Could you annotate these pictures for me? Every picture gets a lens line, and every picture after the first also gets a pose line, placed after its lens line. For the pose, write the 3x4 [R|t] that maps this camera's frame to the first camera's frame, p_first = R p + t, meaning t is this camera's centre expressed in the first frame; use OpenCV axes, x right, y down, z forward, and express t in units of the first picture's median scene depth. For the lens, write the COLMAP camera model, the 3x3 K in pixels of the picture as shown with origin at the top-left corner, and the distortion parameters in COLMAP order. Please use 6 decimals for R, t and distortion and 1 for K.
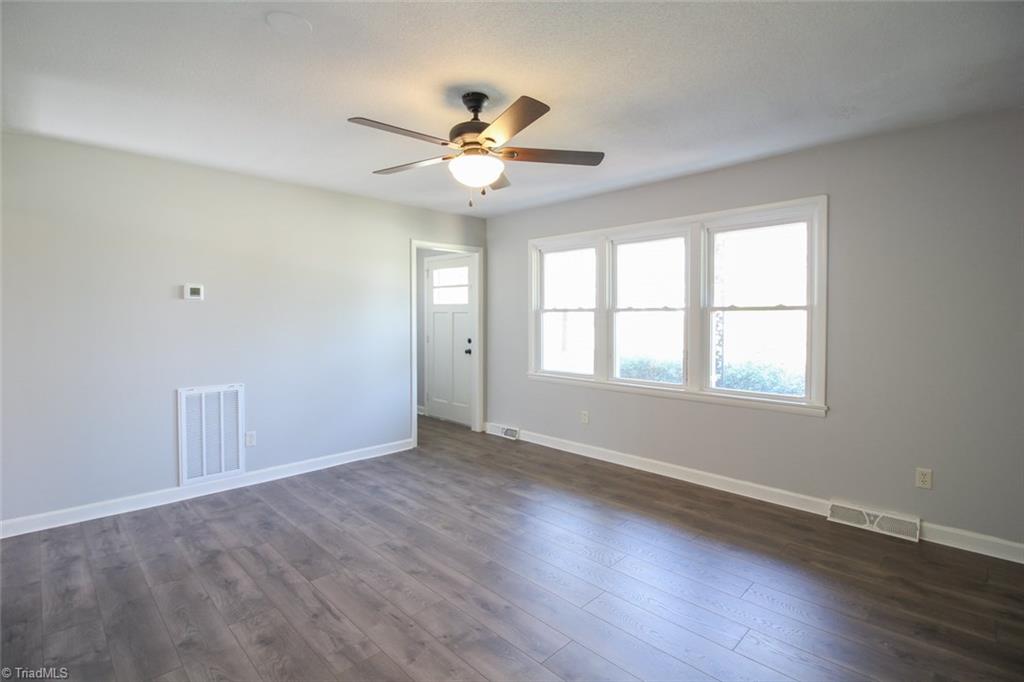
lens RADIAL K [[496.0, 0, 518.1], [0, 496.0, 336.1], [0, 0, 1]] dist [0.000485, -0.009999]
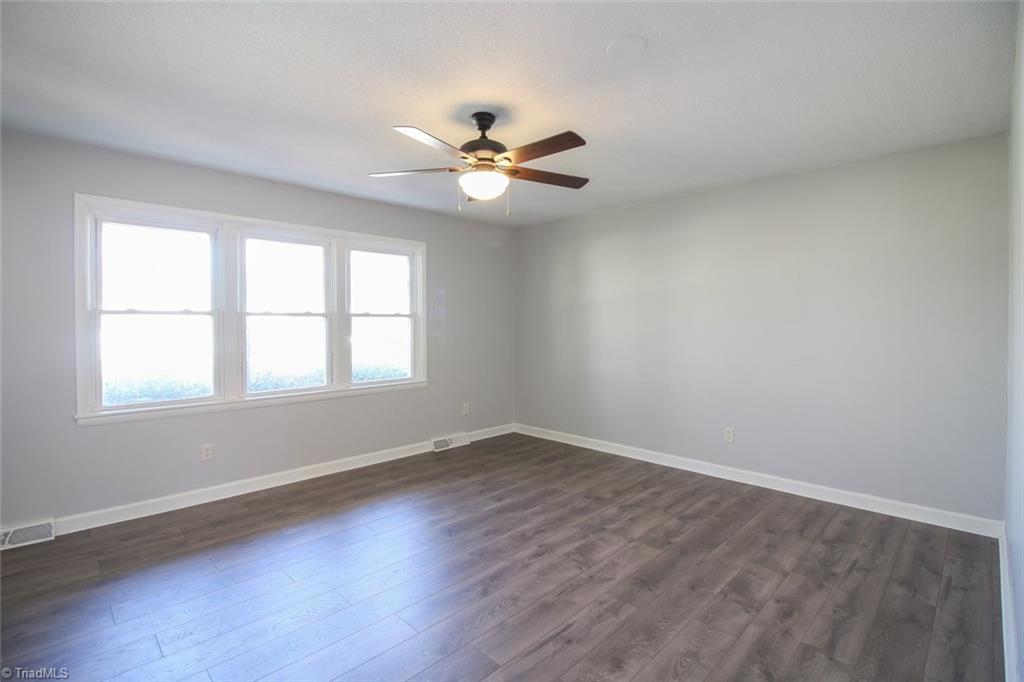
lens RADIAL K [[496.0, 0, 517.8], [0, 496.0, 333.7], [0, 0, 1]] dist [0.000485, -0.009999]
pose [[-0.038868, -0.021540, 0.999012, -0.912938], [0.040487, 0.998913, 0.023113, -0.025149], [-0.998424, 0.041345, -0.037954, 0.765316]]
